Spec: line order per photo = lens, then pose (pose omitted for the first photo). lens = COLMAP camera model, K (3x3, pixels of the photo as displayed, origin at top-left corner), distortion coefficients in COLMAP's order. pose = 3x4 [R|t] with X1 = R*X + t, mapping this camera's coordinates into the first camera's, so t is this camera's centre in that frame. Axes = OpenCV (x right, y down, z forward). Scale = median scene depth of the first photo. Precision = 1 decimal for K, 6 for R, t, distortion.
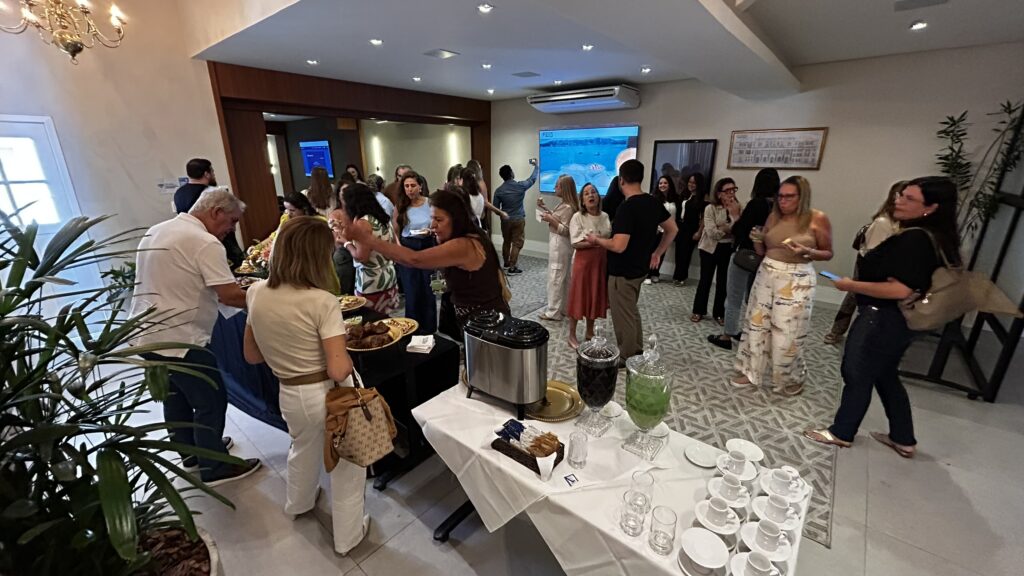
lens RADIAL K [[424.2, 0, 512.0], [0, 424.2, 288.0], [0, 0, 1]] dist [0.023362, 0.000139]
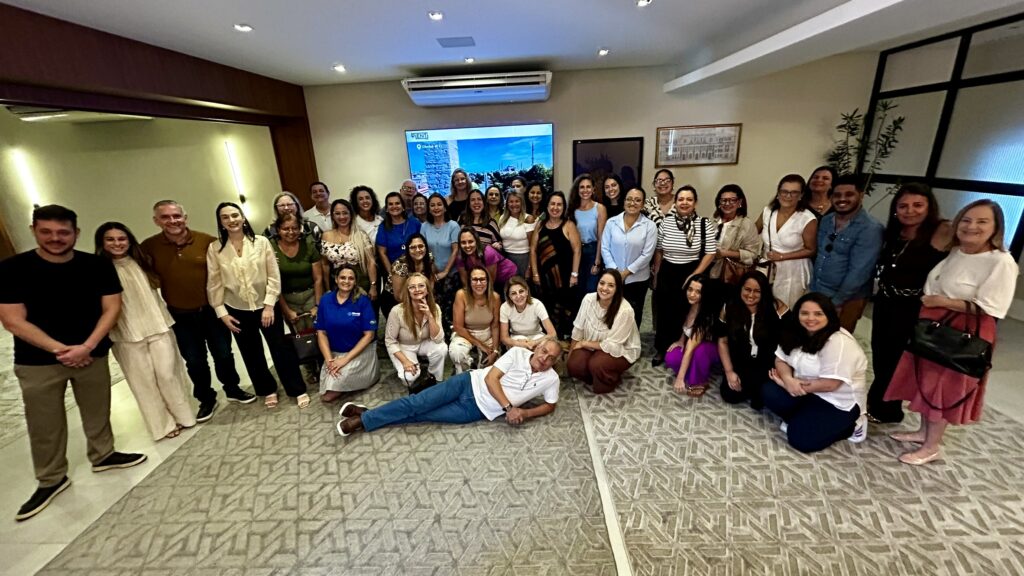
lens RADIAL K [[424.2, 0, 512.0], [0, 424.2, 288.0], [0, 0, 1]] dist [0.023362, 0.000139]
pose [[0.758442, -0.241553, 0.605325, -0.336898], [0.239613, 0.967080, 0.085687, -0.162533], [-0.606095, 0.080055, 0.791353, 0.423998]]
